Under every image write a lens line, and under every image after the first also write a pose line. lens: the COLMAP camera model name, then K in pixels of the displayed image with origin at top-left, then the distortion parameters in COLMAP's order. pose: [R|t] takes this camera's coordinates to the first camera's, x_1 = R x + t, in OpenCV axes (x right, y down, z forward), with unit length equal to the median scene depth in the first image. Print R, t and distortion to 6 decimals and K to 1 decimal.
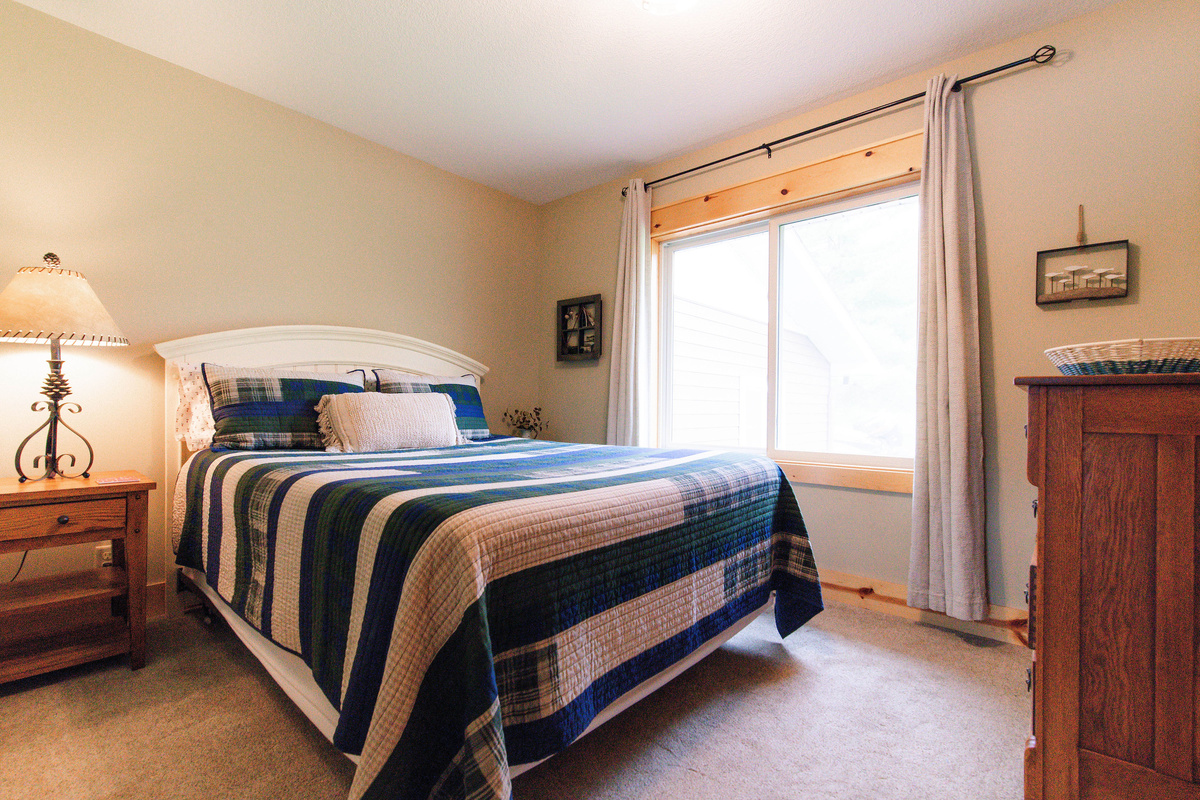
lens RADIAL K [[539.0, 0, 600.4], [0, 539.0, 411.2], [0, 0, 1]] dist [-0.000021, 0.000561]
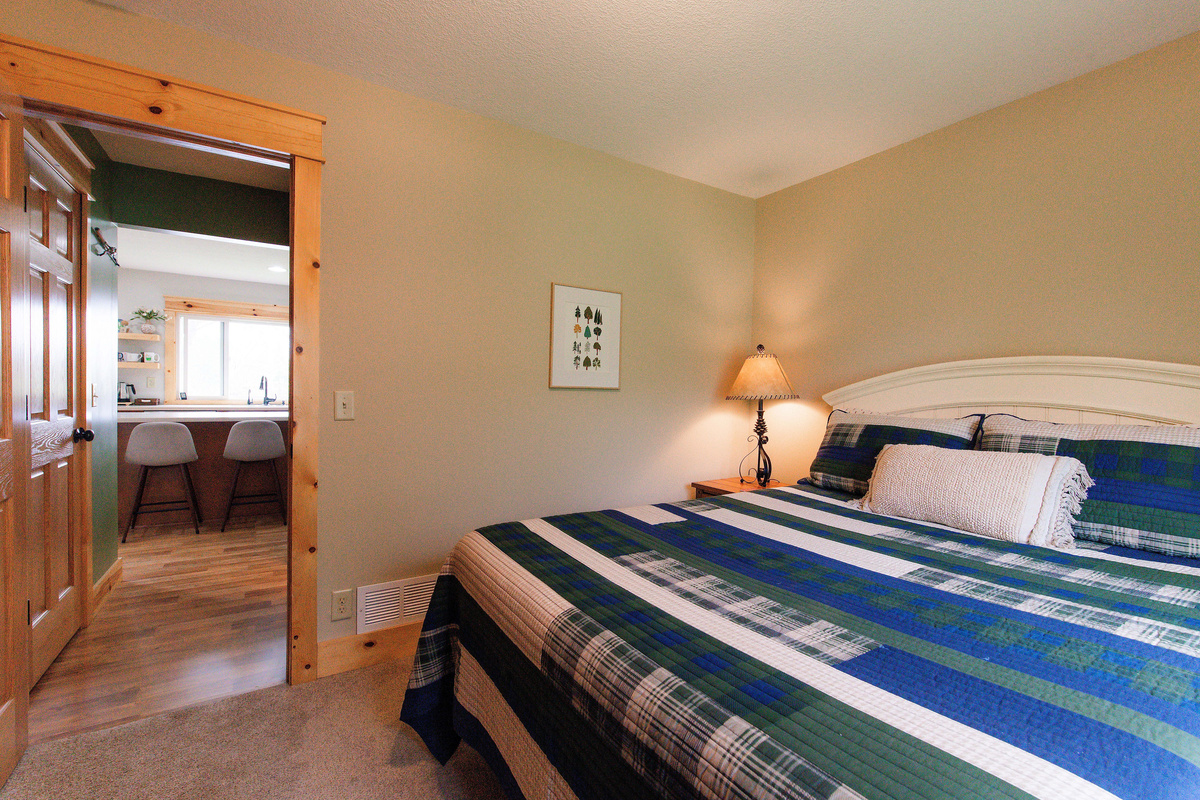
lens RADIAL K [[524.8, 0, 602.3], [0, 524.8, 405.1], [0, 0, 1]] dist [-0.004249, -0.000218]
pose [[-0.283945, 0.010737, -0.958780, 0.486887], [-0.030721, 0.999322, 0.020289, -0.100223], [0.958348, 0.035215, -0.283423, 0.773482]]
